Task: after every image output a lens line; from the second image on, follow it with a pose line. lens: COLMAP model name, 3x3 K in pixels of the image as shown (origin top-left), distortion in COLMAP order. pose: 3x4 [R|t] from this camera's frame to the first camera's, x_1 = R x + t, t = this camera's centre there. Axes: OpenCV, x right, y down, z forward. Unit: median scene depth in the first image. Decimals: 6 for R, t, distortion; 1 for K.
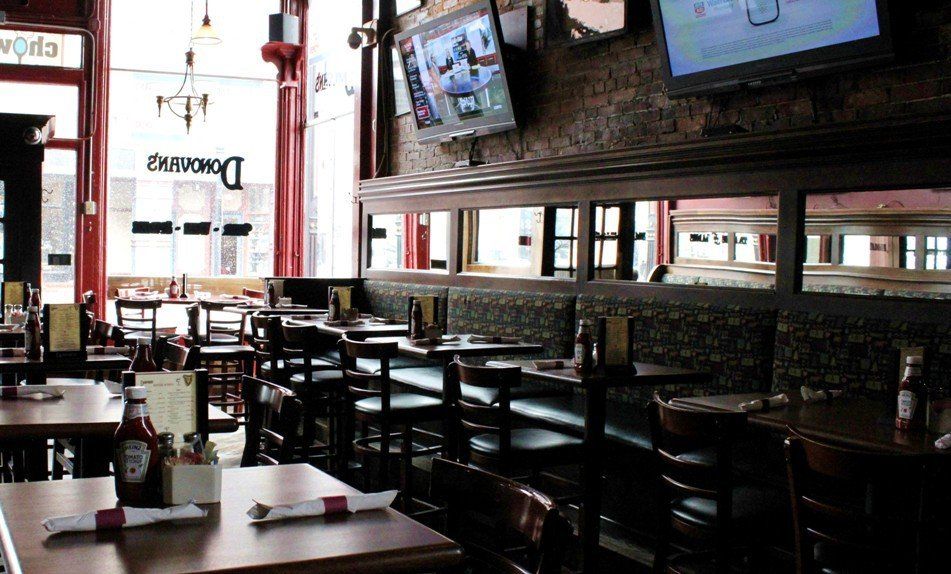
lens RADIAL K [[1496.9, 0, 475.5], [0, 1496.9, 287.0], [0, 0, 1]] dist [-0.018919, -0.529338]
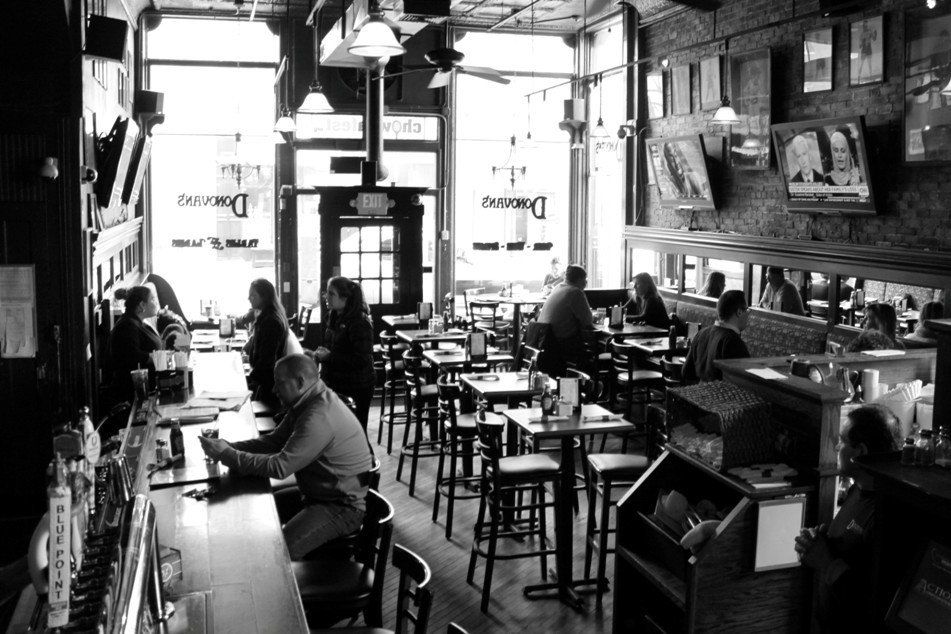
lens RADIAL K [[1469.2, 0, 475.5], [0, 1469.2, 317.0], [0, 0, 1]] dist [-0.006587, -0.008890]
pose [[0.982385, 0.000101, -0.186866, 0.045145], [0.010048, 0.998525, 0.053365, -0.049259], [0.186596, -0.054303, 0.980935, -0.435935]]
